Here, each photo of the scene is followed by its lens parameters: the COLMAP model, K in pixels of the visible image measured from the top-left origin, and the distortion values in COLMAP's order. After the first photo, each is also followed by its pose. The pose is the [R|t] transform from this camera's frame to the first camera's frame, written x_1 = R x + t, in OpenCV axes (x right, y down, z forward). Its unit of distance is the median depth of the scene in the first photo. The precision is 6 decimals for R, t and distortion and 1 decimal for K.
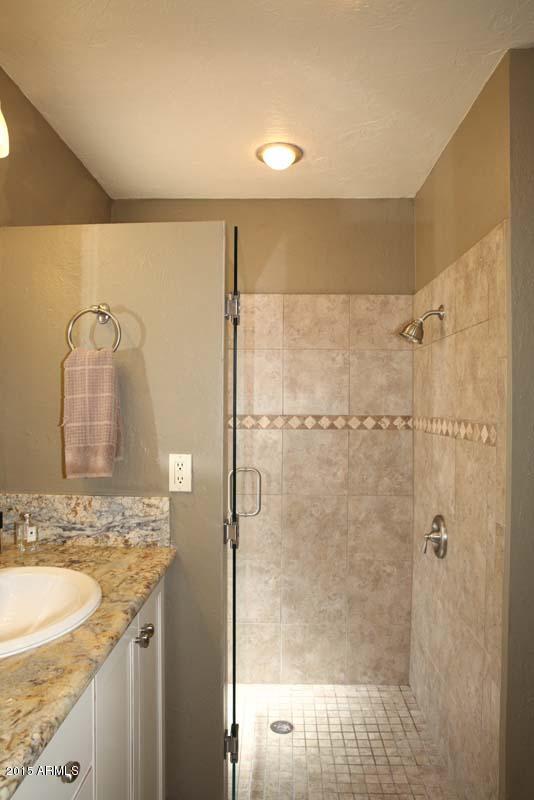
lens RADIAL K [[540.7, 0, 261.5], [0, 540.7, 401.5], [0, 0, 1]] dist [-0.117314, 0.078313]
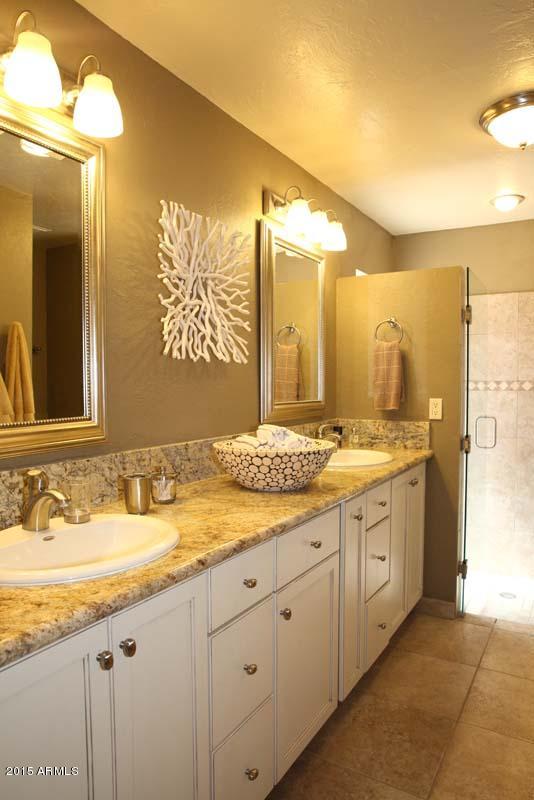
lens RADIAL K [[540.7, 0, 261.5], [0, 540.7, 401.5], [0, 0, 1]] dist [-0.117314, 0.078313]
pose [[0.873529, 0.011275, -0.486642, 0.211021], [0.010591, 0.999055, 0.042159, 0.024985], [0.486657, -0.041981, 0.872584, -0.848136]]
